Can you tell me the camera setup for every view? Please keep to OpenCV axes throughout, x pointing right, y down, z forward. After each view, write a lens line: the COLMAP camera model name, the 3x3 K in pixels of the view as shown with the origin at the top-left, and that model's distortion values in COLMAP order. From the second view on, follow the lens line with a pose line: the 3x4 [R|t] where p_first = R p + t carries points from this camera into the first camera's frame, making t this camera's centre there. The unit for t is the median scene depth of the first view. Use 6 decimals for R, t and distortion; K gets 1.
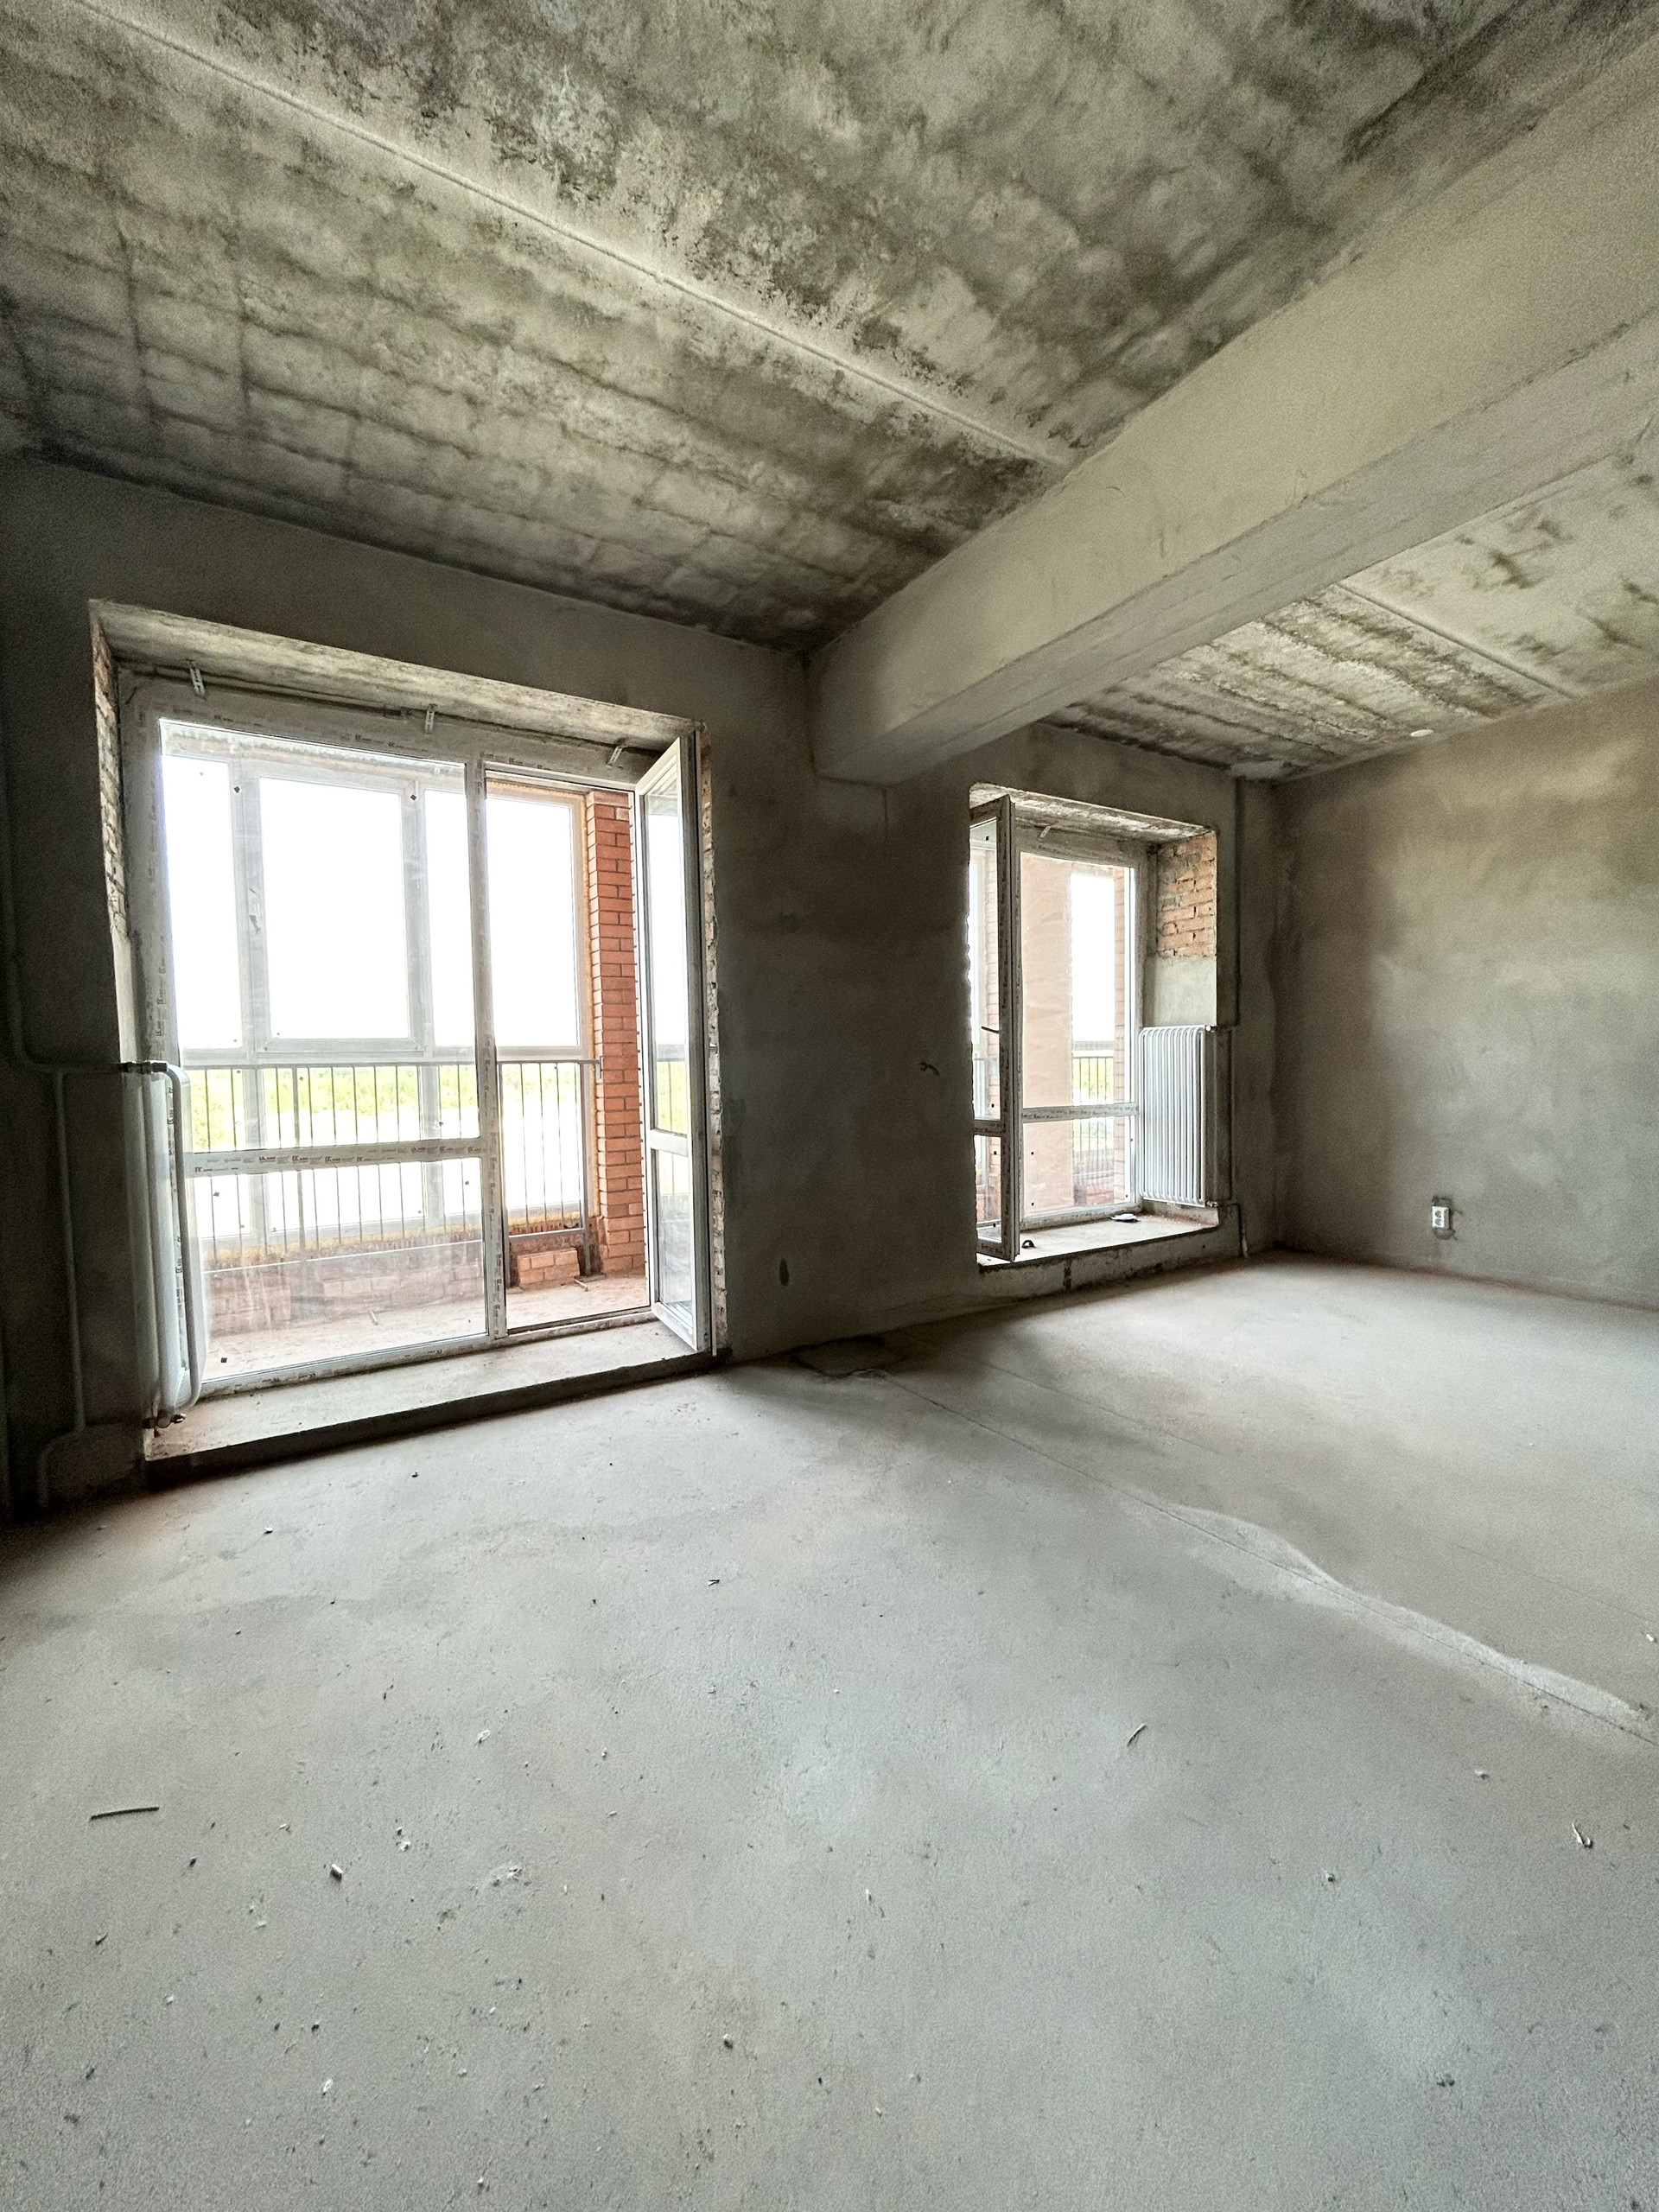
lens RADIAL K [[899.4, 0, 829.5], [0, 899.4, 1106.0], [0, 0, 1]] dist [-0.001843, -0.000163]
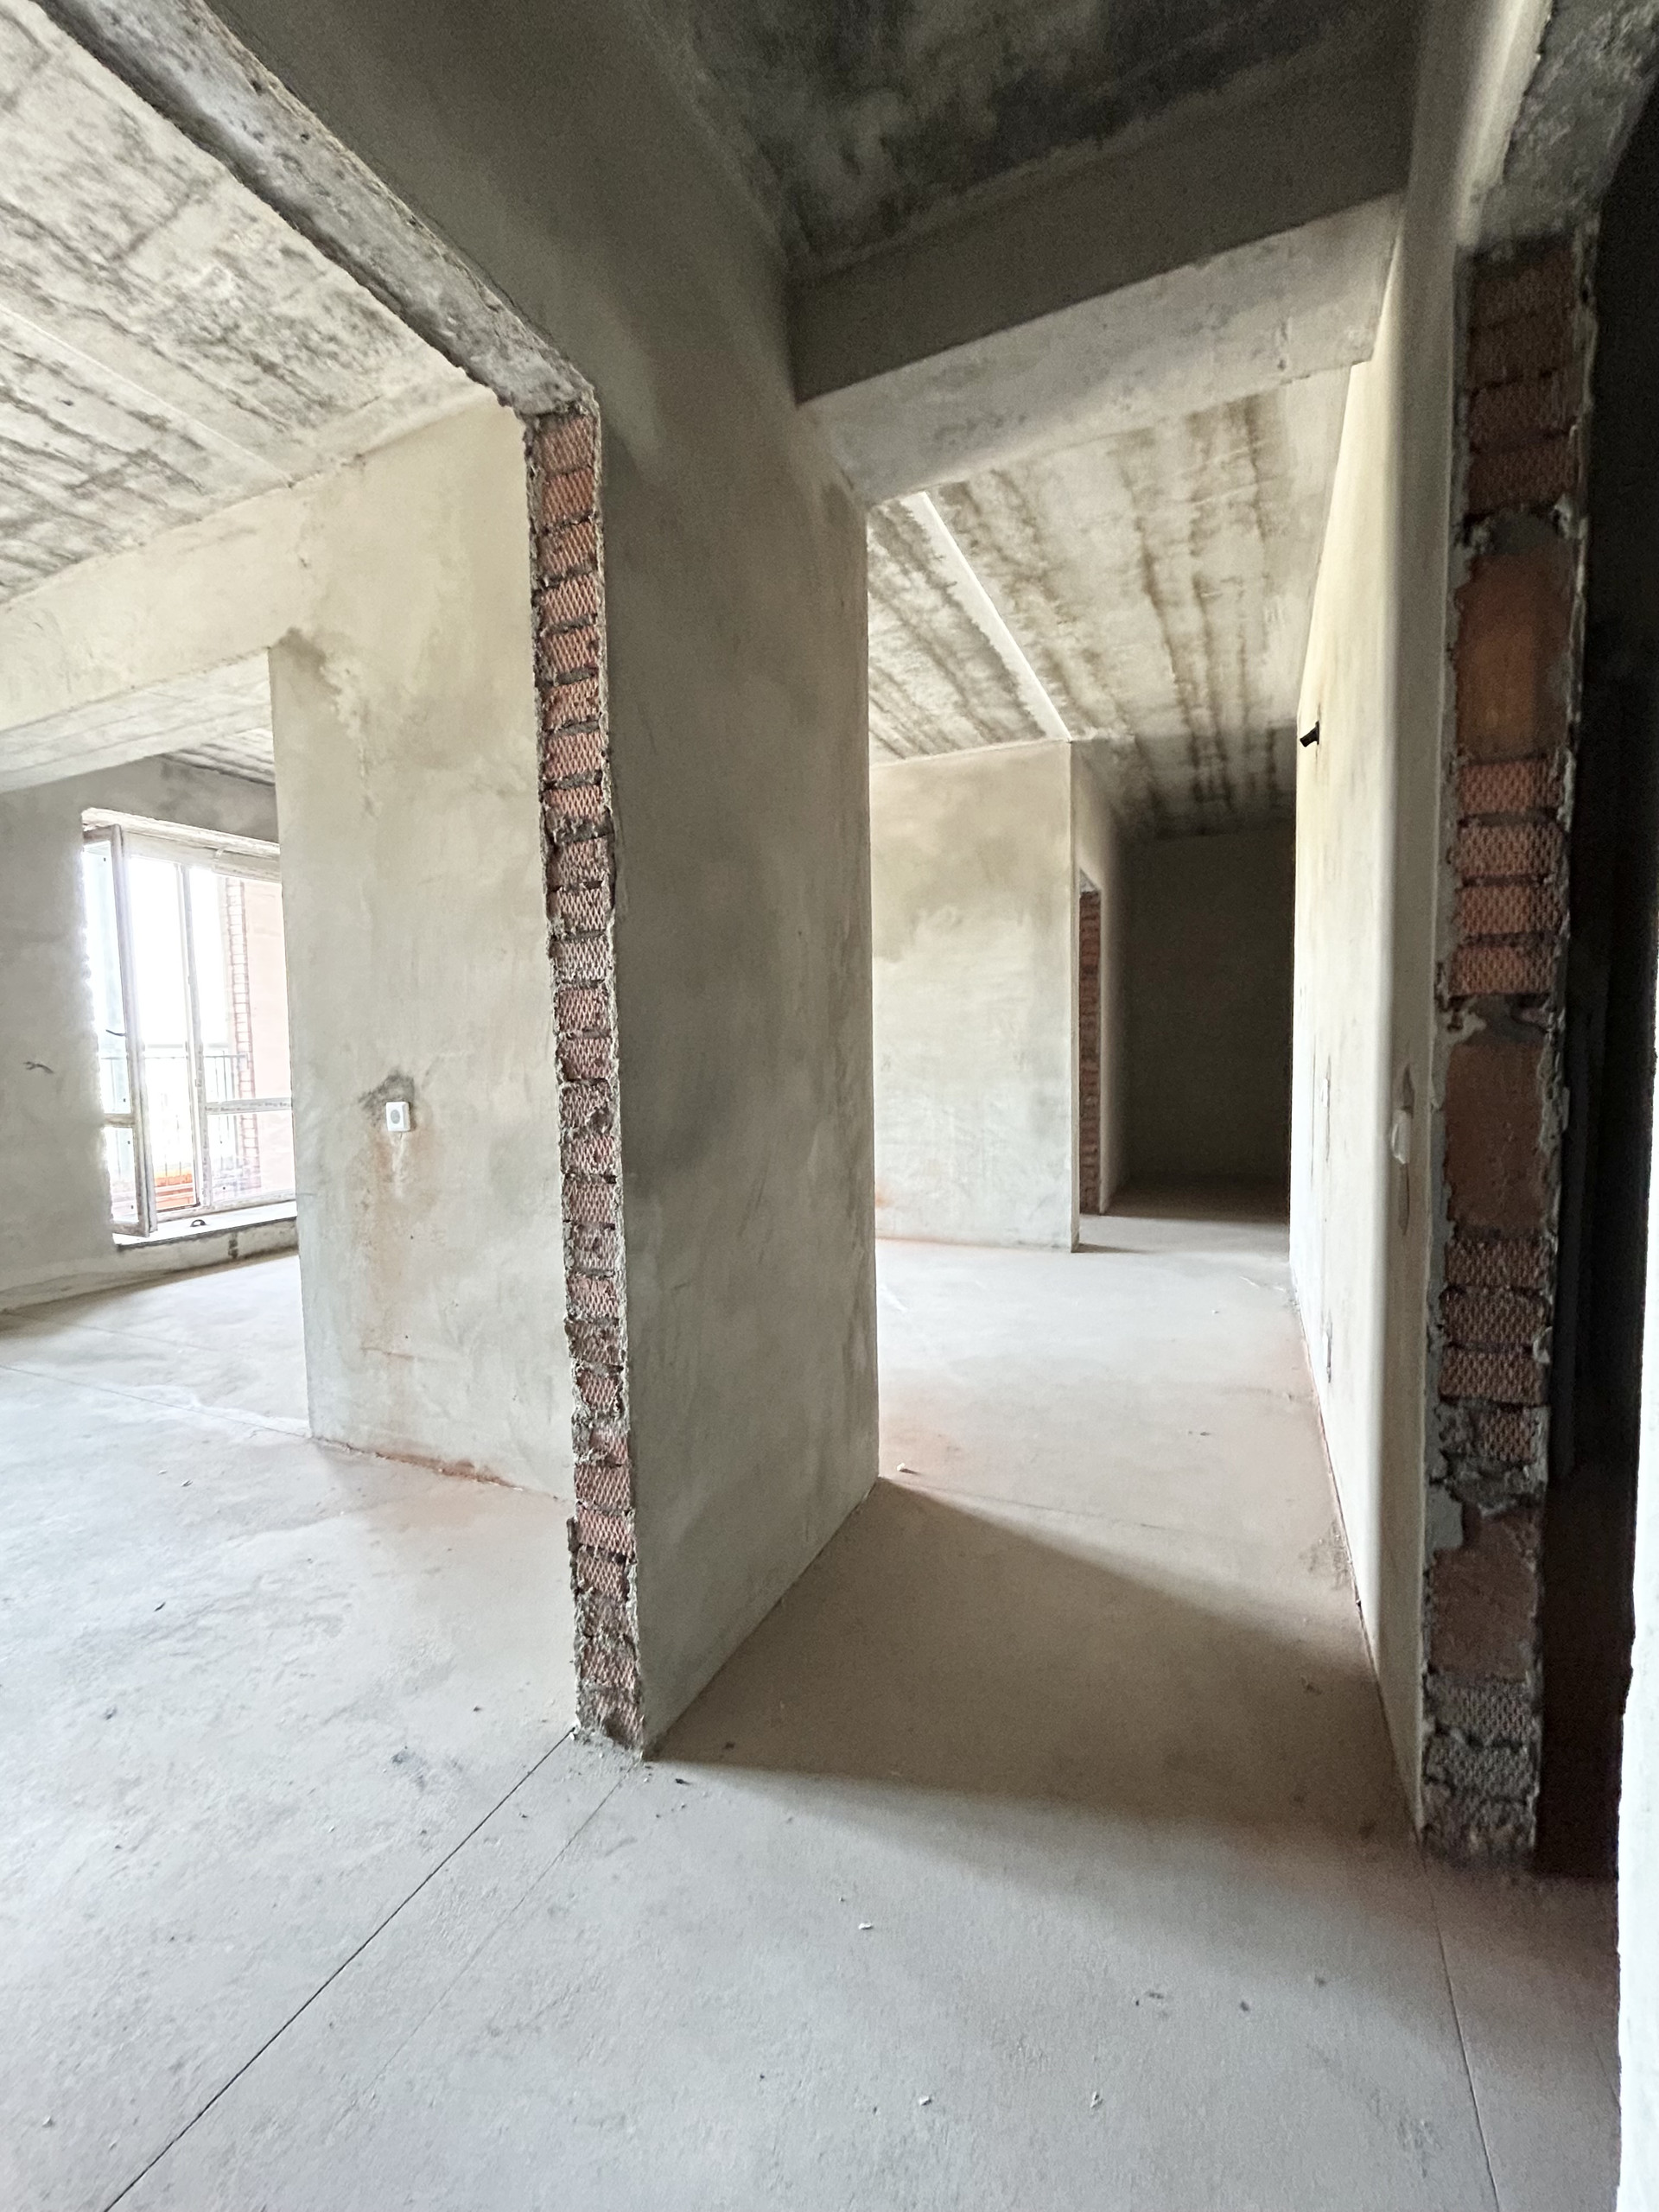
lens RADIAL K [[899.4, 0, 829.5], [0, 899.4, 1106.0], [0, 0, 1]] dist [-0.001843, -0.000163]
pose [[0.838058, -0.031937, 0.544645, 0.313090], [0.028133, 0.999487, 0.015321, 0.014443], [-0.544855, 0.002483, 0.838527, -0.417351]]
